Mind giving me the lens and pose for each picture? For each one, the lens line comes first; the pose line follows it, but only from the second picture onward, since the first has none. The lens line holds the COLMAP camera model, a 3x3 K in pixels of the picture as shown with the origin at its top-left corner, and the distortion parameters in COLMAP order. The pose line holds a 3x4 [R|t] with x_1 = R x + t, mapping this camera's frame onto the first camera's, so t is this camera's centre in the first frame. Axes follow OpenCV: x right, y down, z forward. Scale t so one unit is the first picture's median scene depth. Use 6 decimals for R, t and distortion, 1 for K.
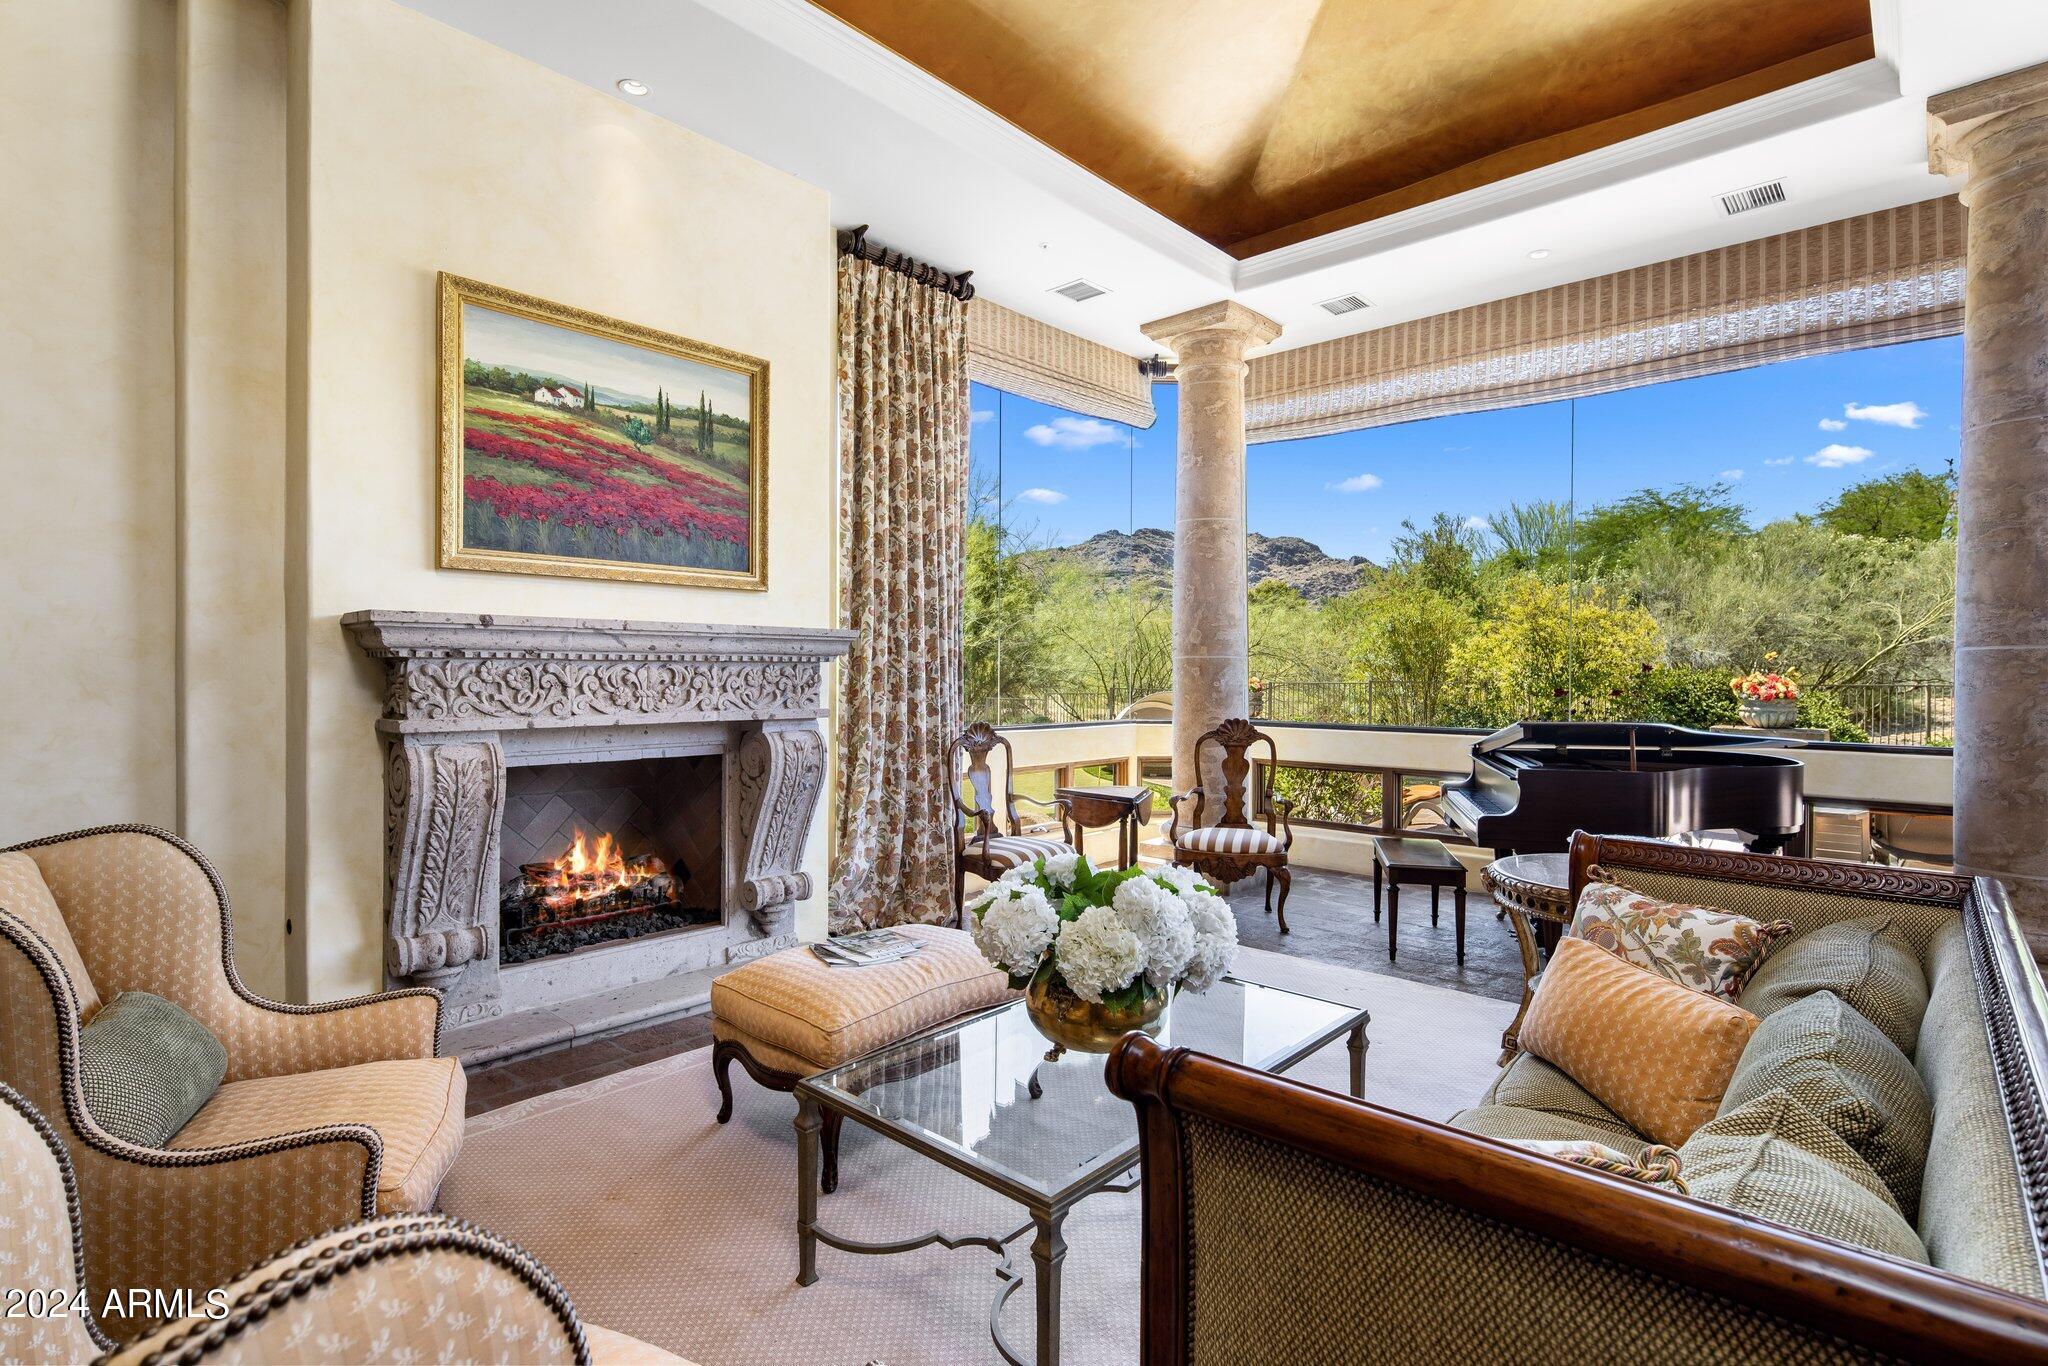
lens RADIAL K [[990.1, 0, 1021.8], [0, 990.1, 670.6], [0, 0, 1]] dist [0.003058, -0.003672]
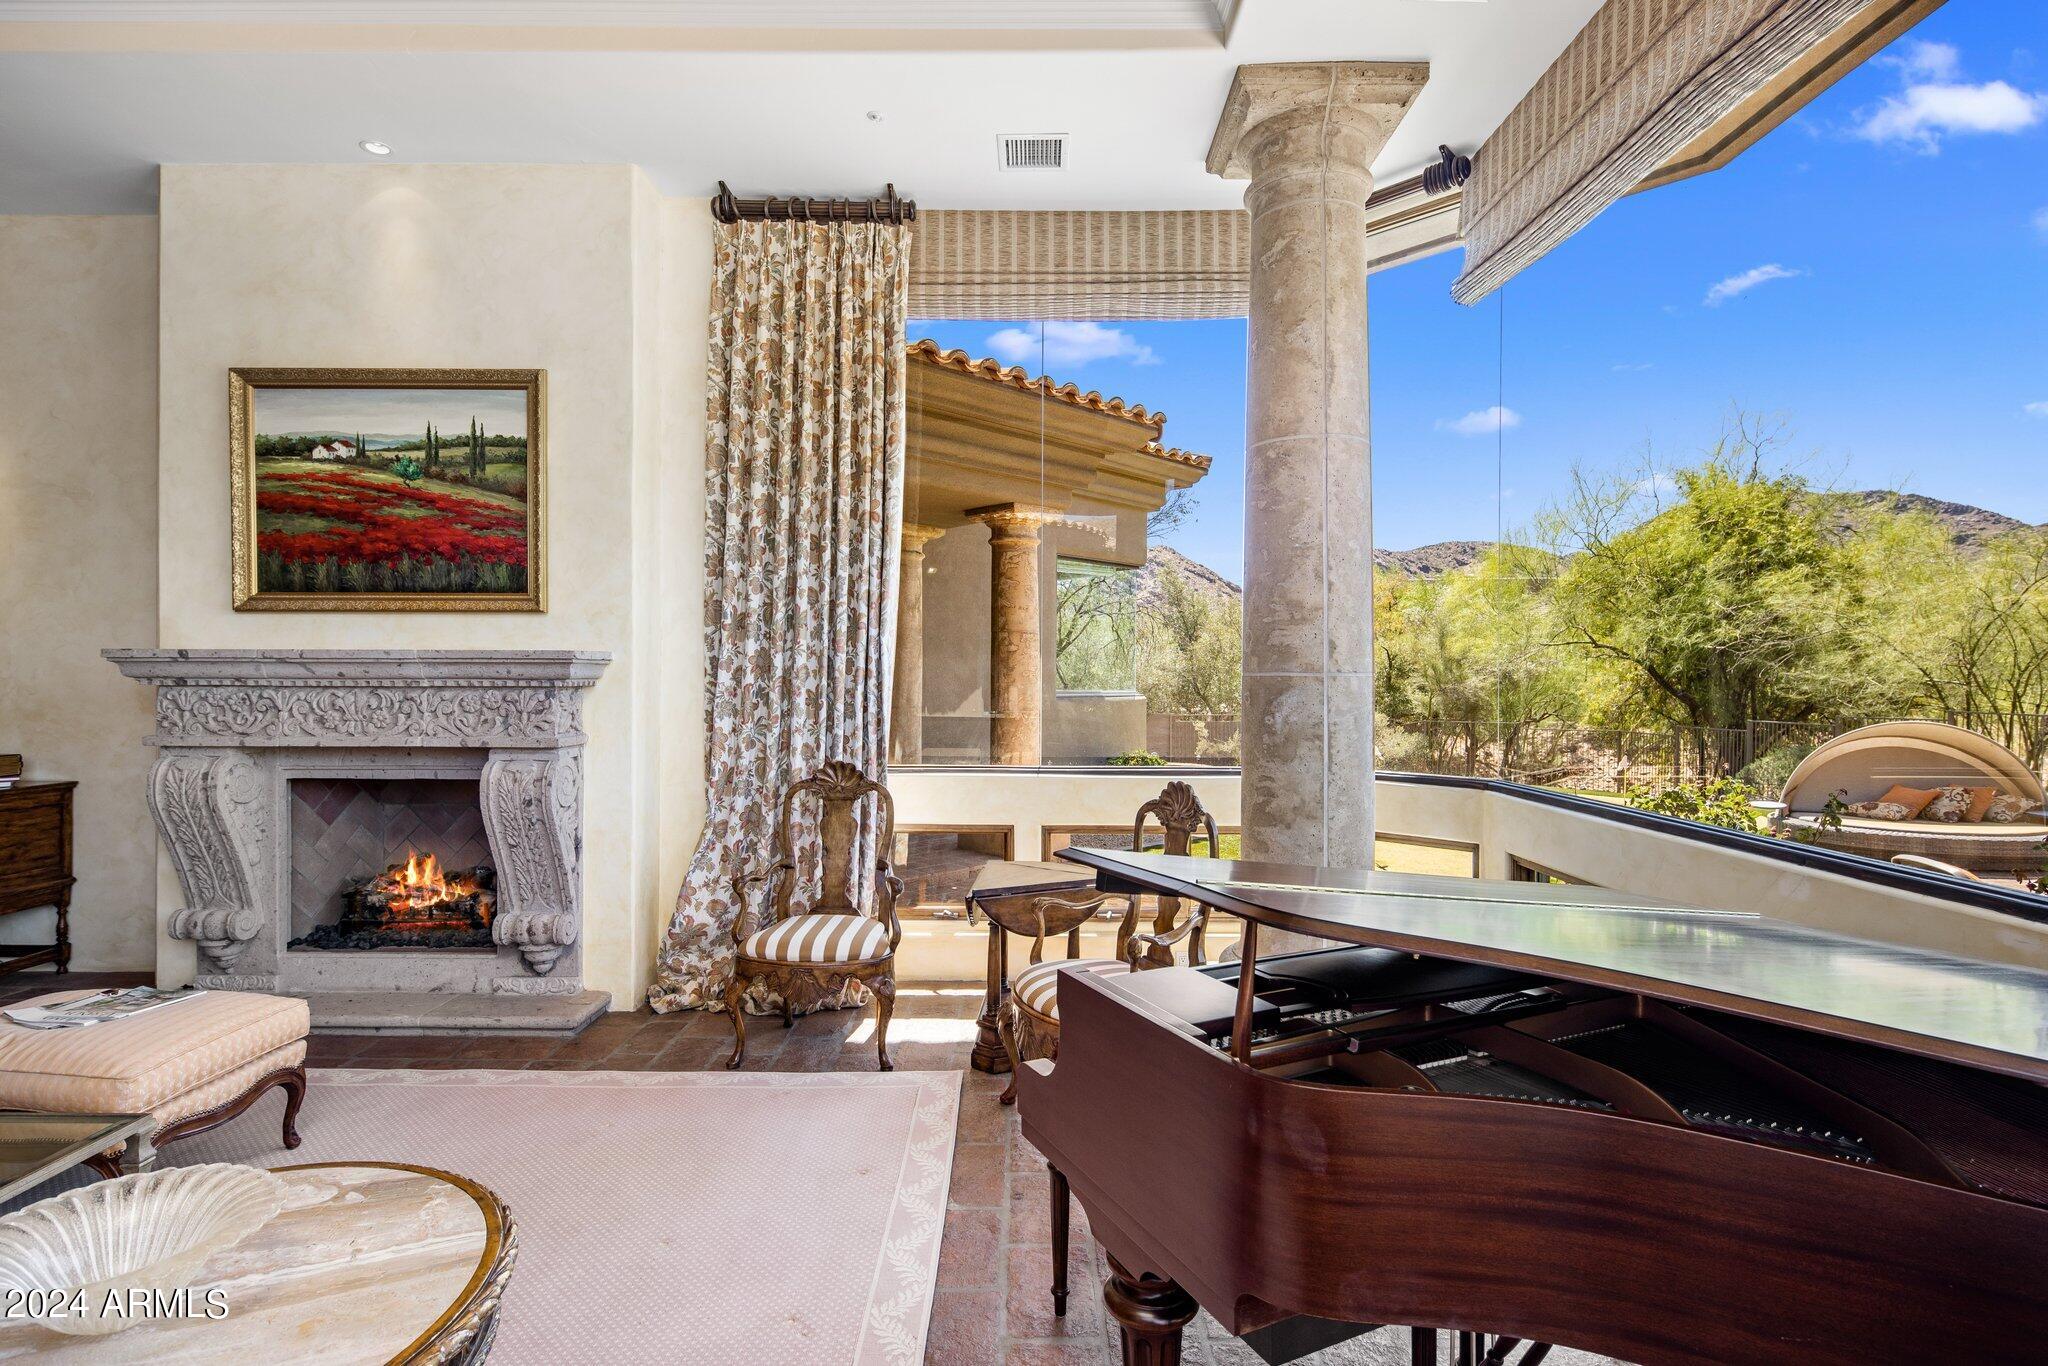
lens RADIAL K [[990.1, 0, 1019.4], [0, 990.1, 686.1], [0, 0, 1]] dist [0.003058, -0.003672]
pose [[0.676290, -0.001024, -0.736635, 0.782195], [-0.000636, 0.999998, -0.001974, -0.007836], [0.736636, 0.001804, 0.676287, 0.722581]]
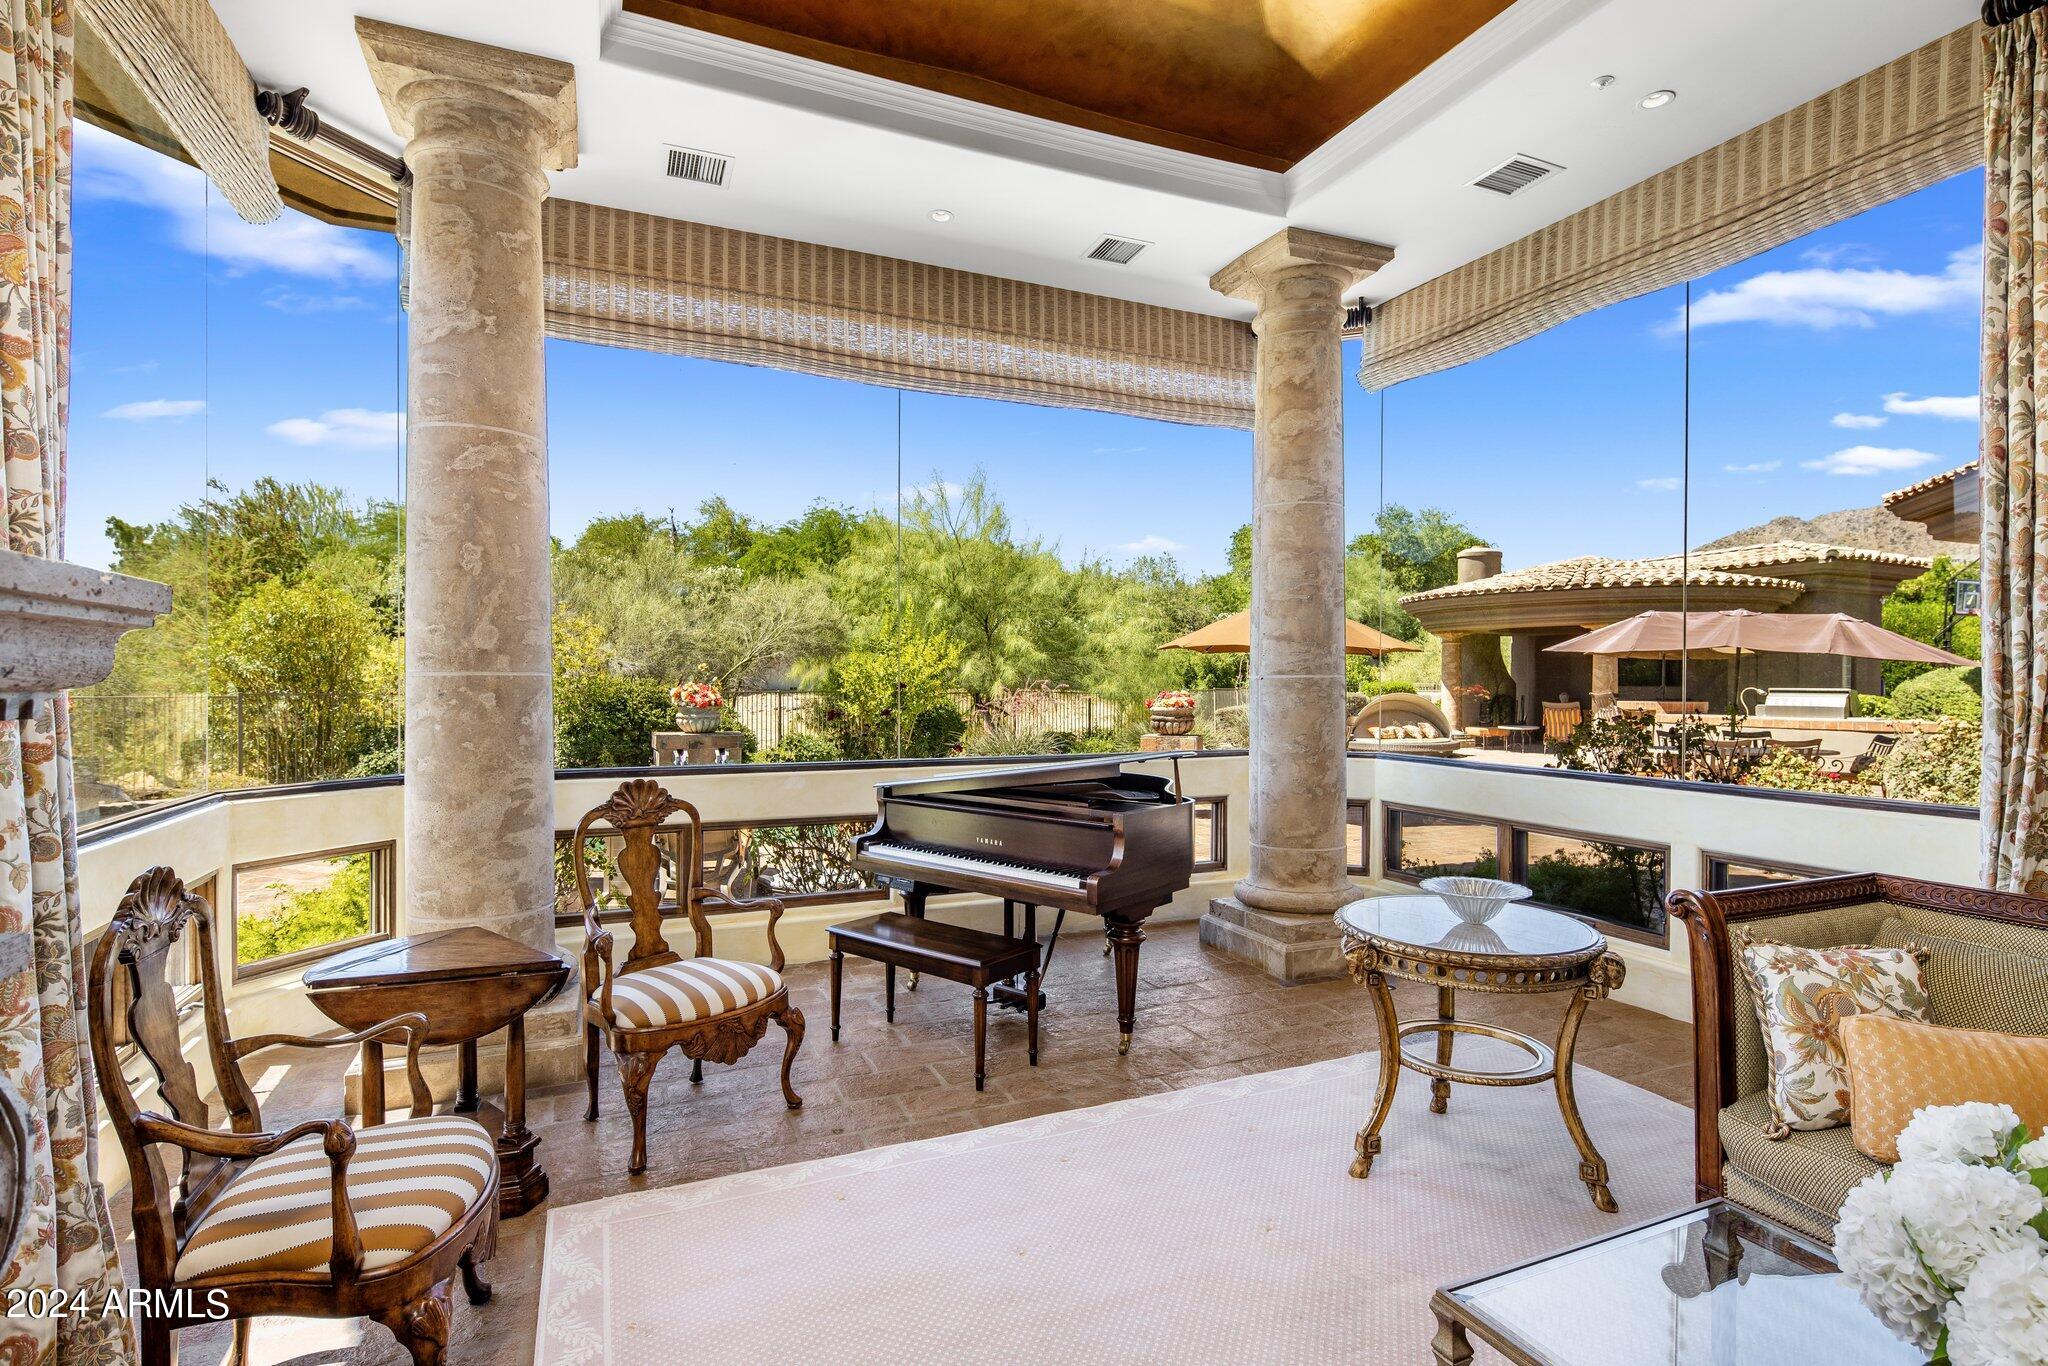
lens RADIAL K [[990.1, 0, 1023.1], [0, 990.1, 689.8], [0, 0, 1]] dist [0.003058, -0.003672]
pose [[0.406490, -0.011107, 0.913588, -0.316480], [-0.003969, 0.999895, 0.013922, -0.020259], [-0.913647, -0.009285, 0.406403, 0.734414]]
